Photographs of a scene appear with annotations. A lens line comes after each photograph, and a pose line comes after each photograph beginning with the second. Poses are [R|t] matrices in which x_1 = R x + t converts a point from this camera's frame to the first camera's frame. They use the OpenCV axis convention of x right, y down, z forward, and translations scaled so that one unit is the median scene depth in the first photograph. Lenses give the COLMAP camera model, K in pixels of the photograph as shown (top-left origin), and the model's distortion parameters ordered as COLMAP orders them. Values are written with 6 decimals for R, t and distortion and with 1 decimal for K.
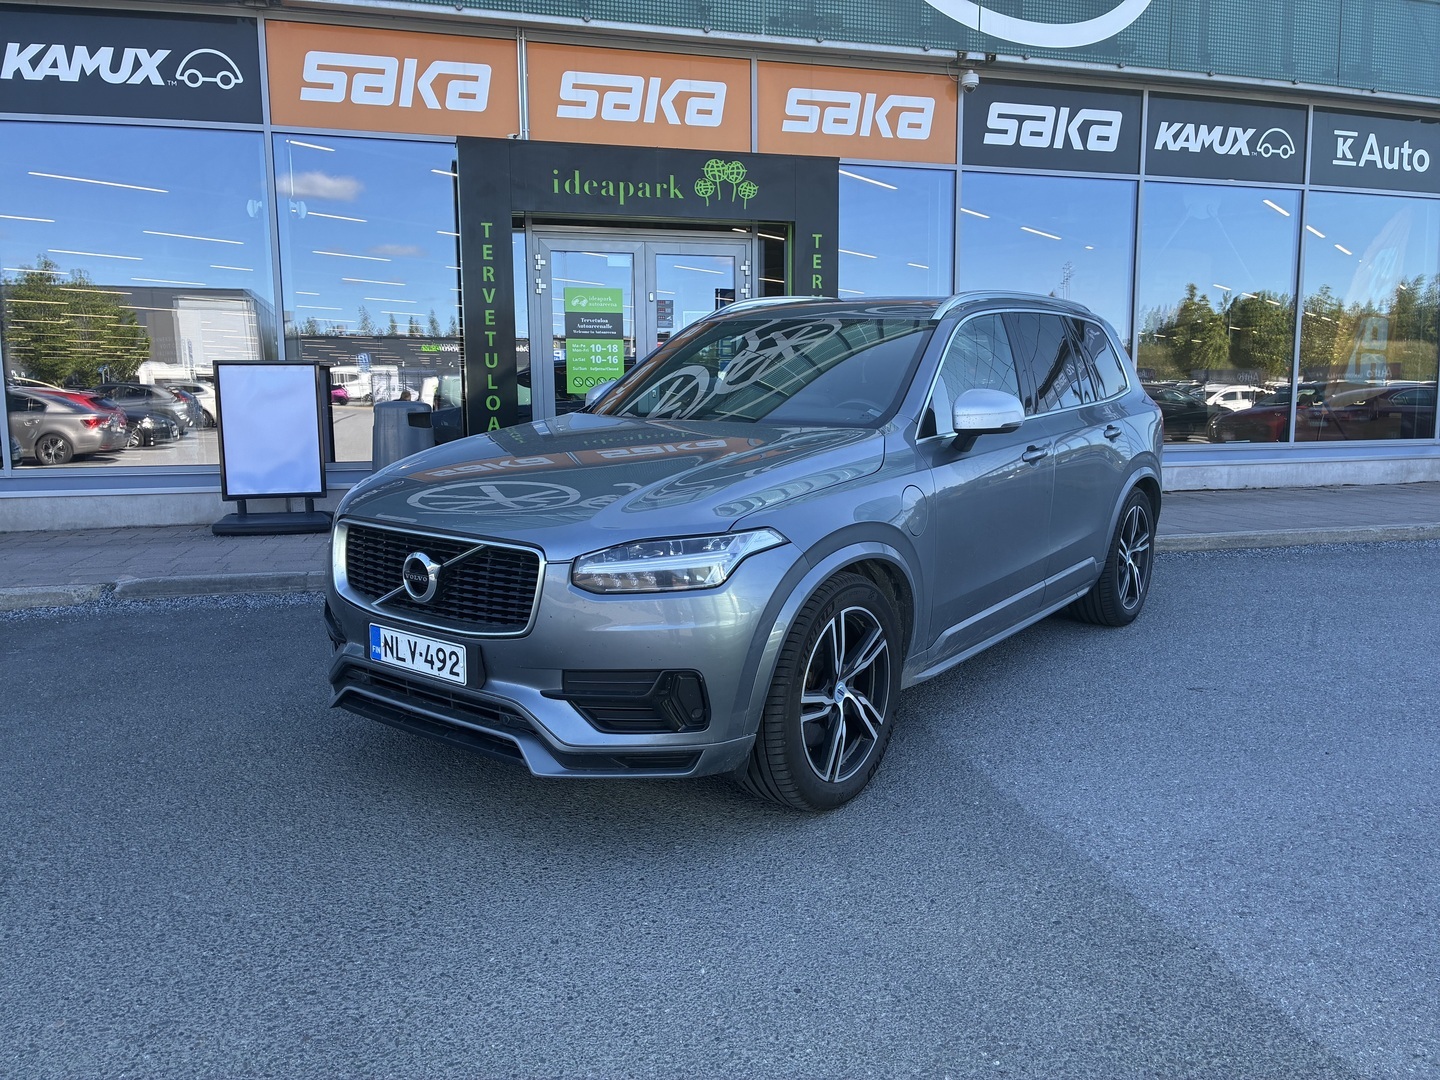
lens RADIAL K [[1116.2, 0, 720.7], [0, 1116.2, 538.6], [0, 0, 1]] dist [0.024632, -0.004807]
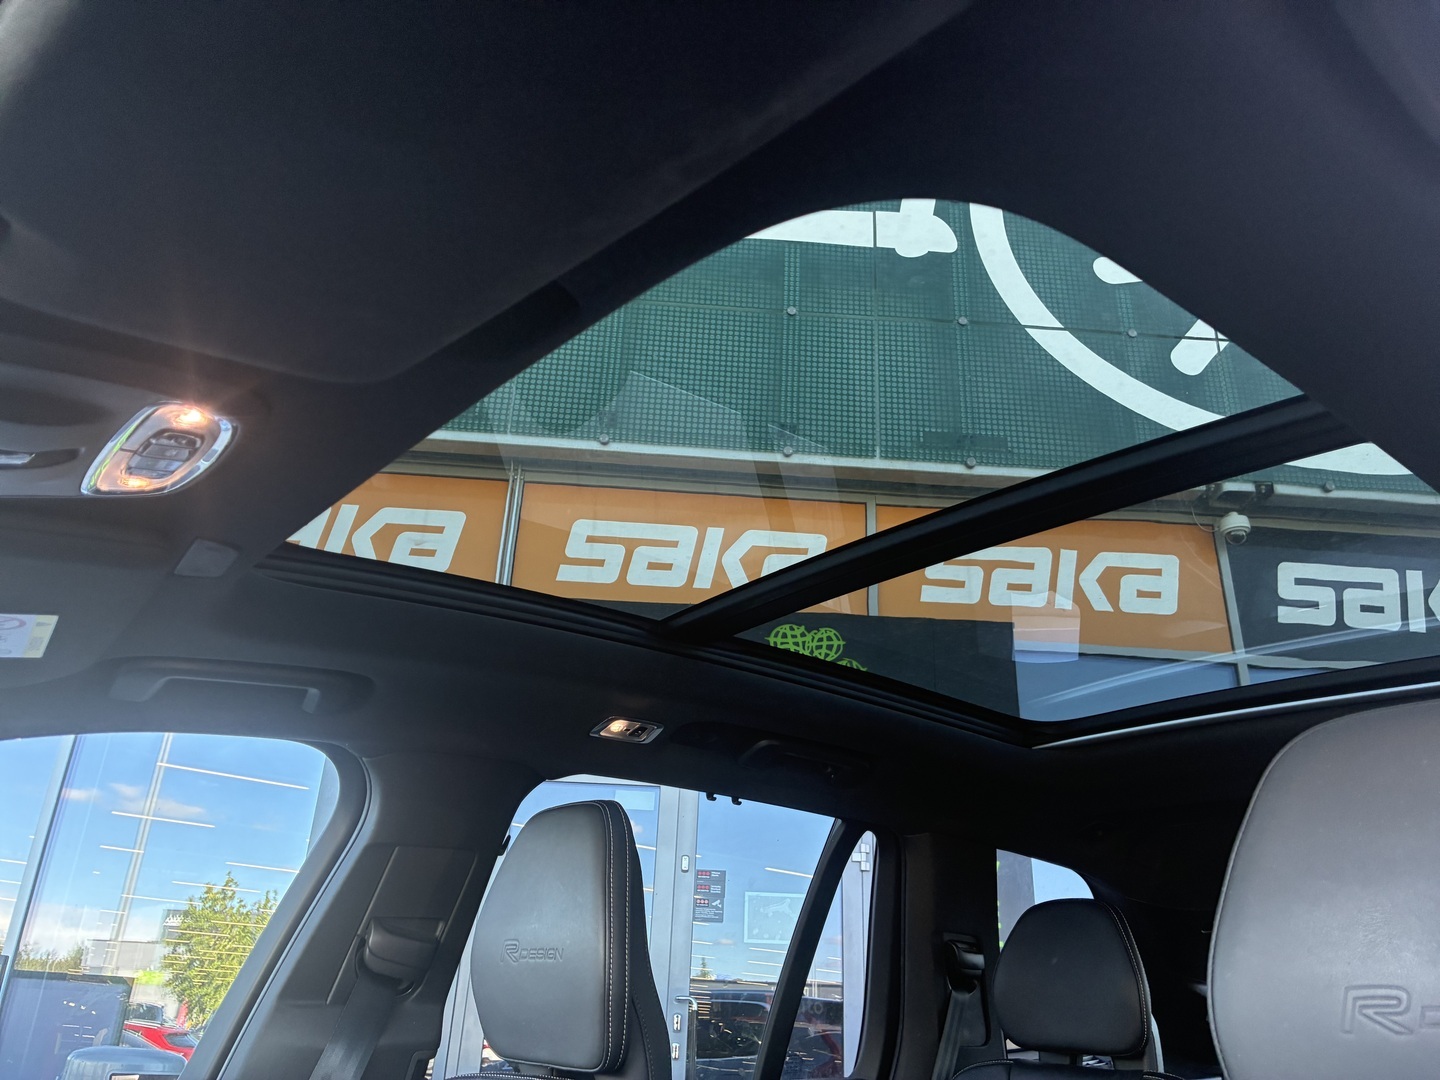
lens RADIAL K [[1116.2, 0, 726.0], [0, 1116.2, 540.0], [0, 0, 1]] dist [0.024632, -0.004807]
pose [[0.973936, -0.053219, -0.220492, 0.085754], [-0.070745, 0.852323, -0.518208, -0.062385], [0.215510, 0.520300, 0.826343, 0.435919]]
